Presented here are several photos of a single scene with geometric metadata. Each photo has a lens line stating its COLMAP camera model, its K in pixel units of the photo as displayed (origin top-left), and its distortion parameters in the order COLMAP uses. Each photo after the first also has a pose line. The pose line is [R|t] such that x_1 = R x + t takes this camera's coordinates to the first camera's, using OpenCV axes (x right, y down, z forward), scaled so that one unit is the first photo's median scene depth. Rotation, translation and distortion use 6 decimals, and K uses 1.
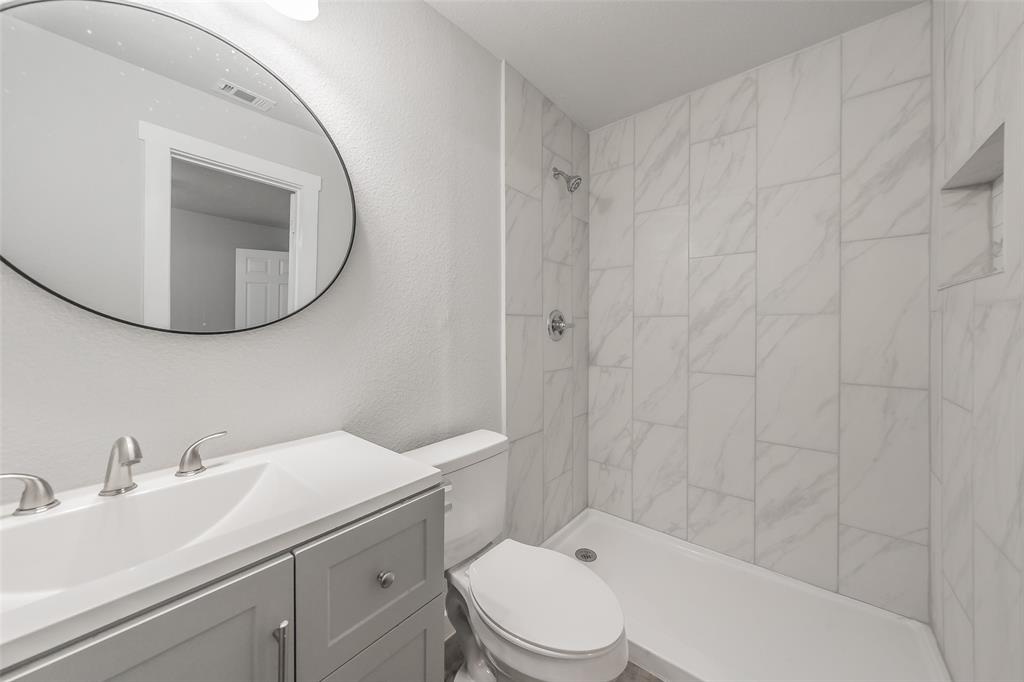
lens RADIAL K [[358.5, 0, 514.3], [0, 358.5, 328.7], [0, 0, 1]] dist [-0.000862, 0.000023]
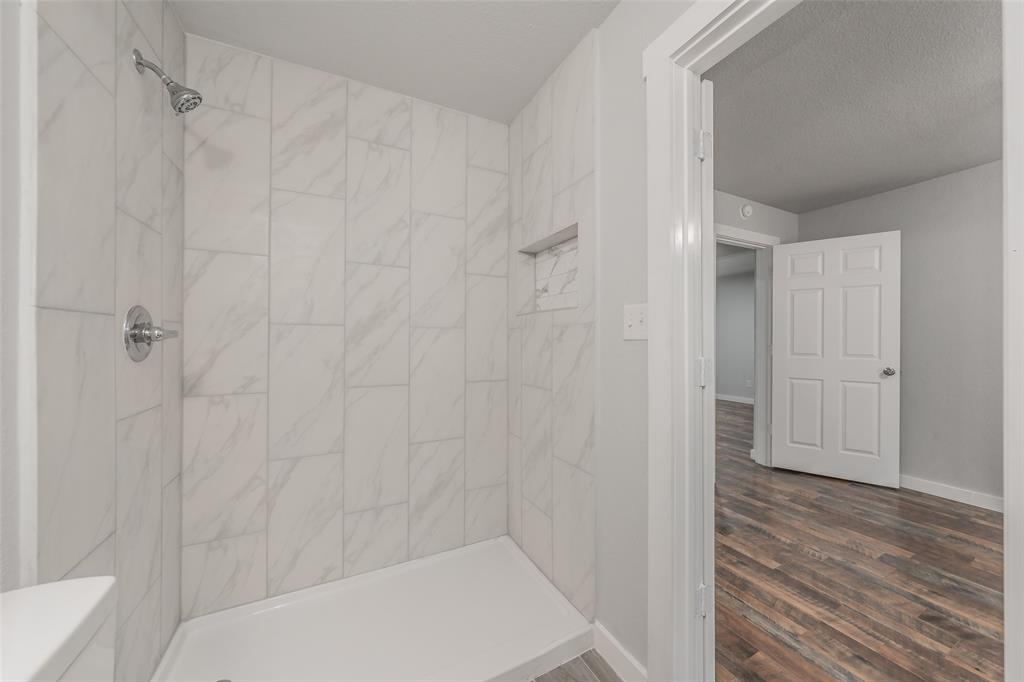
lens RADIAL K [[359.9, 0, 517.4], [0, 359.9, 340.2], [0, 0, 1]] dist [-0.000603, -0.000146]
pose [[0.406557, 0.002014, 0.913623, -0.160759], [-0.000033, 0.999998, -0.002190, 0.002721], [-0.913626, 0.000860, 0.406556, 0.240593]]
